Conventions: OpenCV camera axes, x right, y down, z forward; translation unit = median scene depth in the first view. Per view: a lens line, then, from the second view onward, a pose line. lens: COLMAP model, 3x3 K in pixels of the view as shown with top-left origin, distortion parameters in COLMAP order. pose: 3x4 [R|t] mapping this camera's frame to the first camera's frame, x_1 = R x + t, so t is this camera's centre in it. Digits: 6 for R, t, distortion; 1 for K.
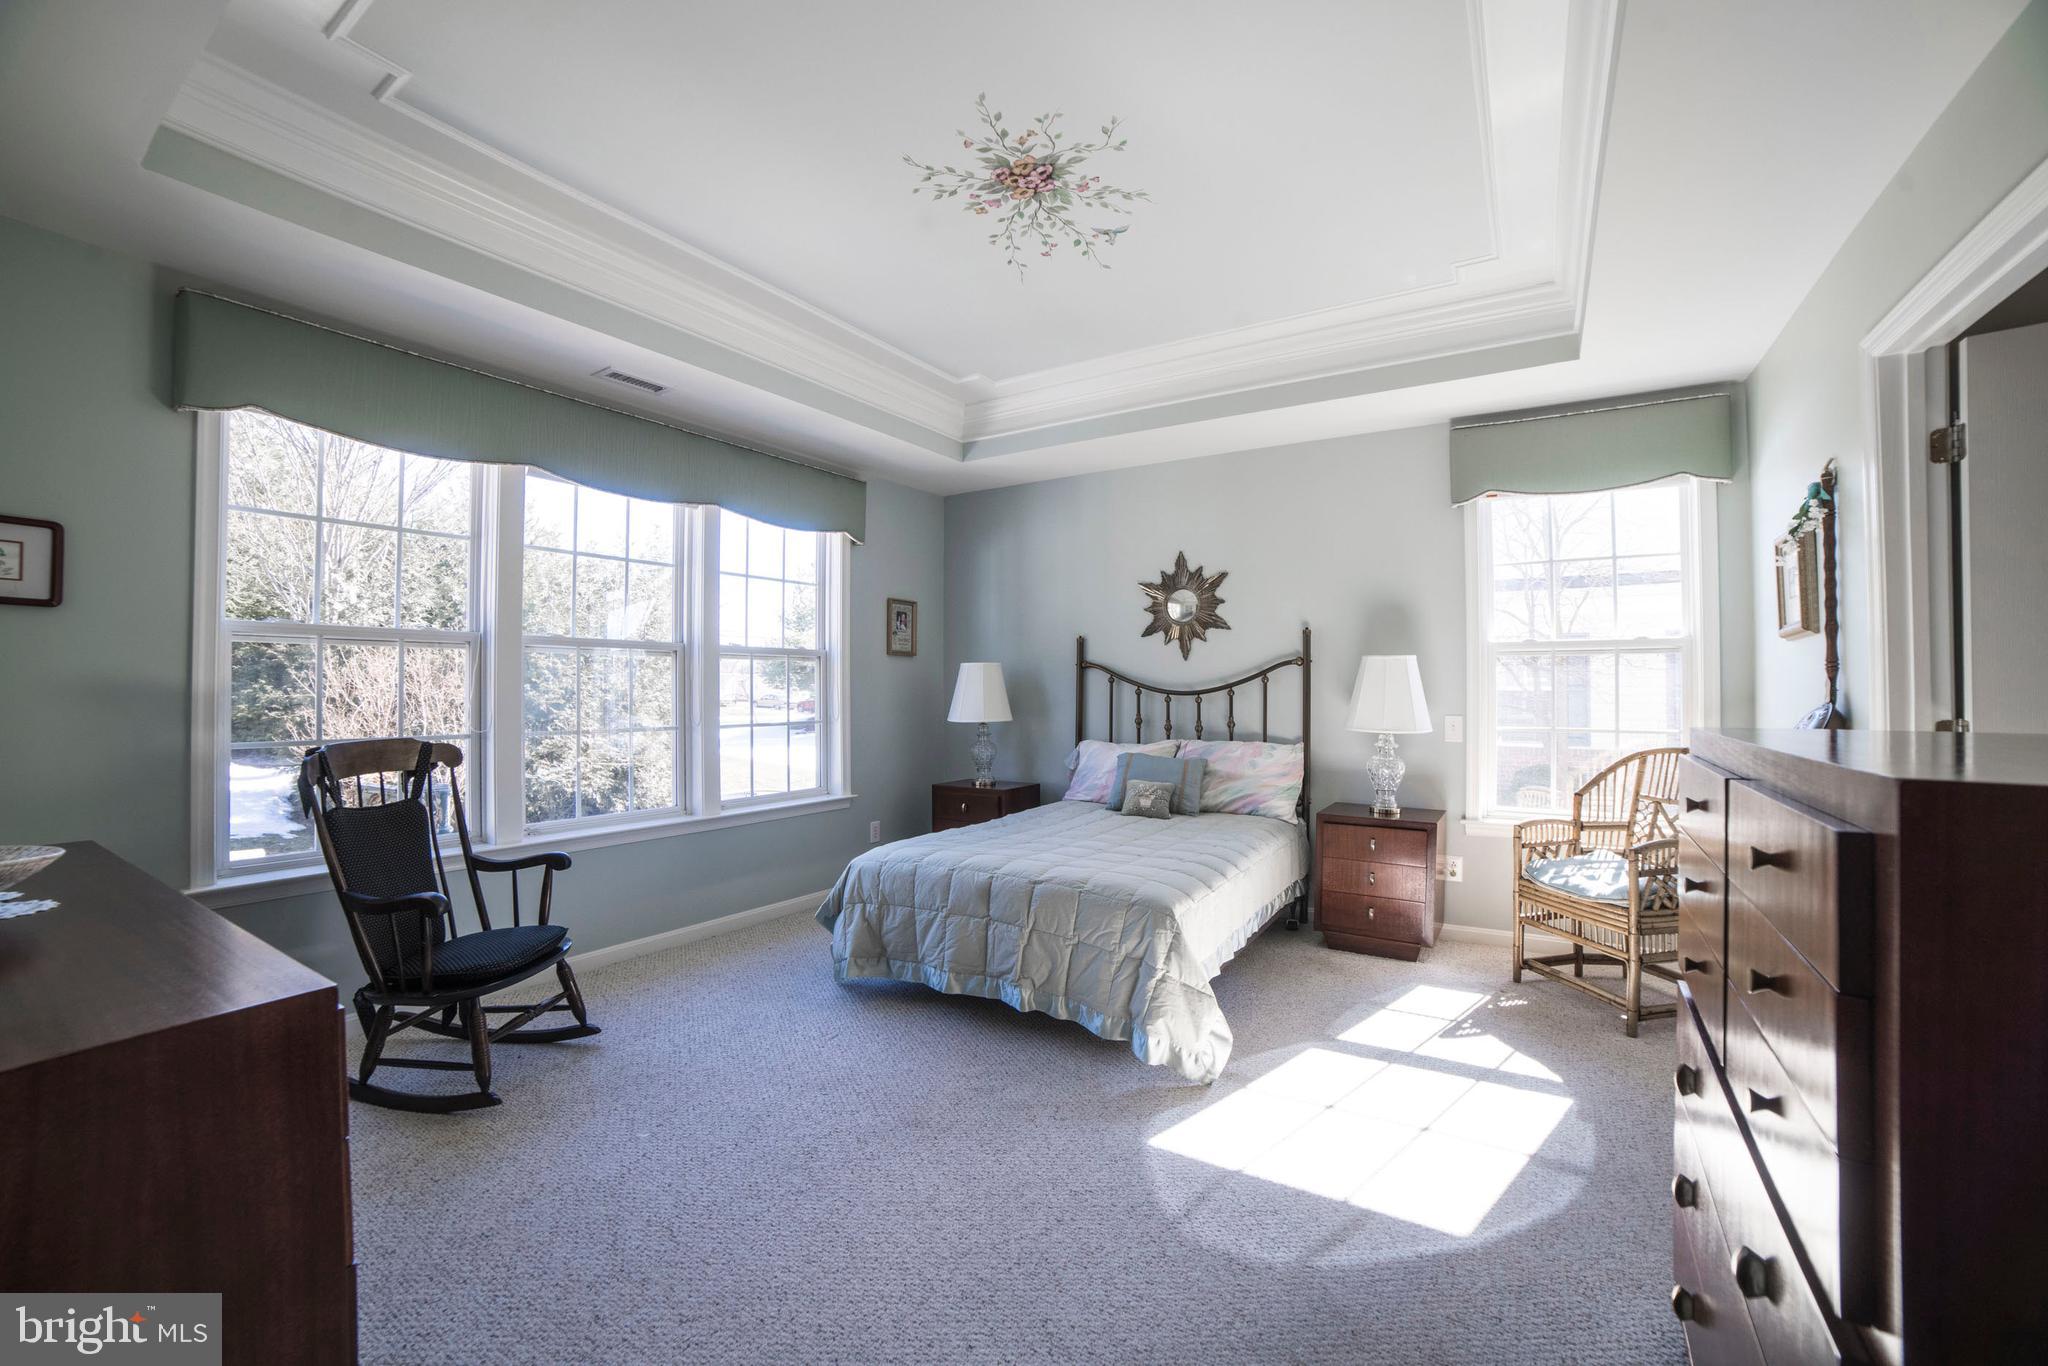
lens RADIAL K [[827.1, 0, 1016.2], [0, 827.1, 681.0], [0, 0, 1]] dist [-0.107119, 0.037592]
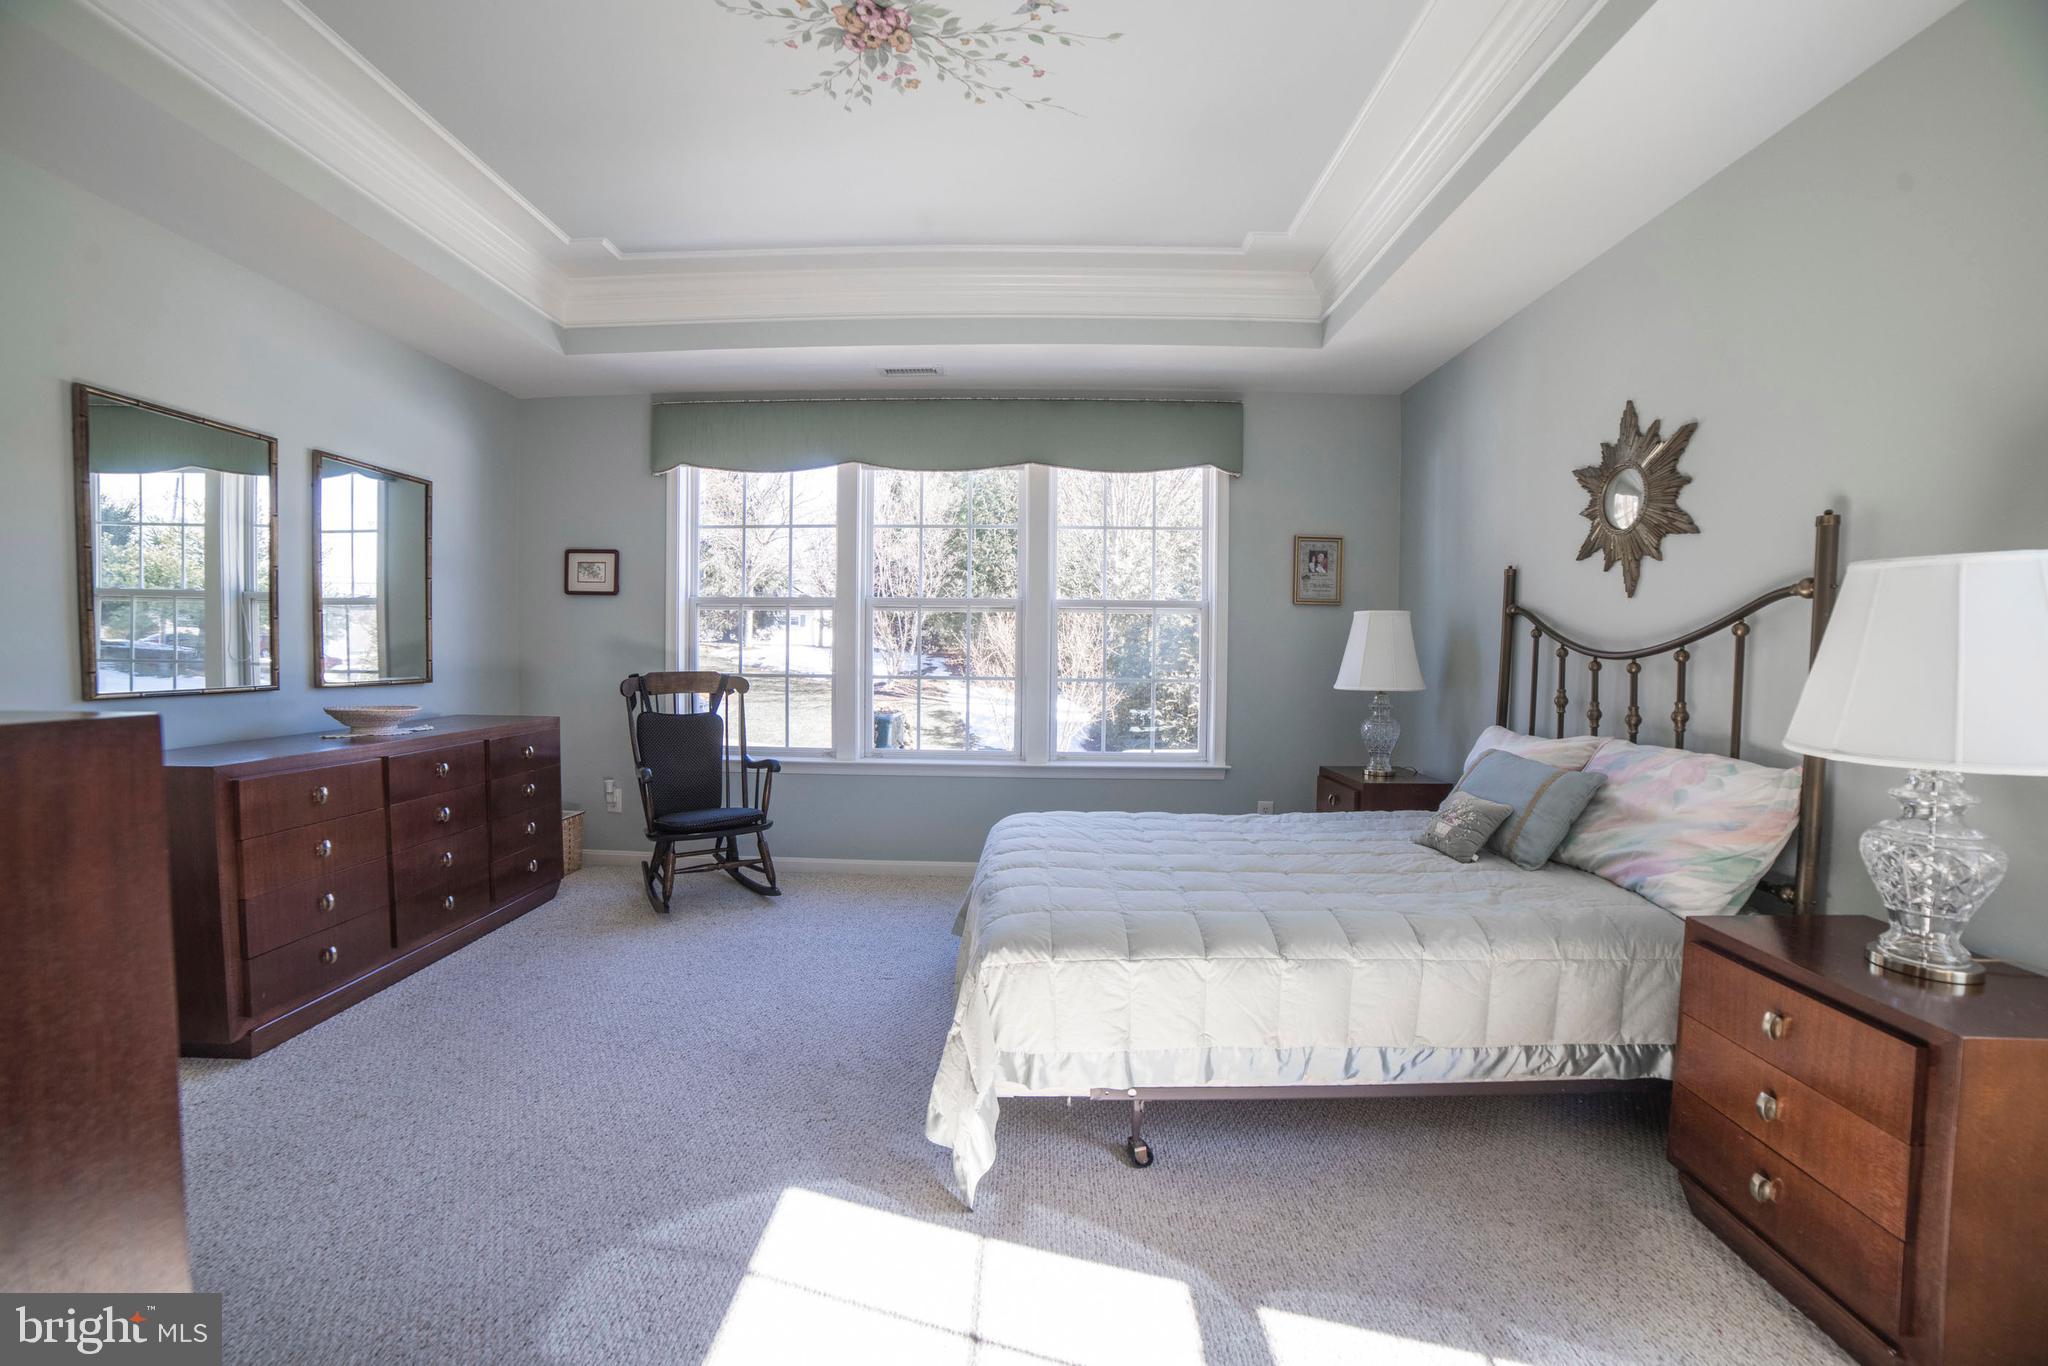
lens RADIAL K [[827.1, 0, 1016.2], [0, 827.1, 681.0], [0, 0, 1]] dist [-0.107119, 0.037592]
pose [[0.495168, 0.045084, -0.867627, 0.466425], [-0.008560, 0.998857, 0.047017, 0.010291], [0.868755, -0.015855, 0.494988, 0.382483]]
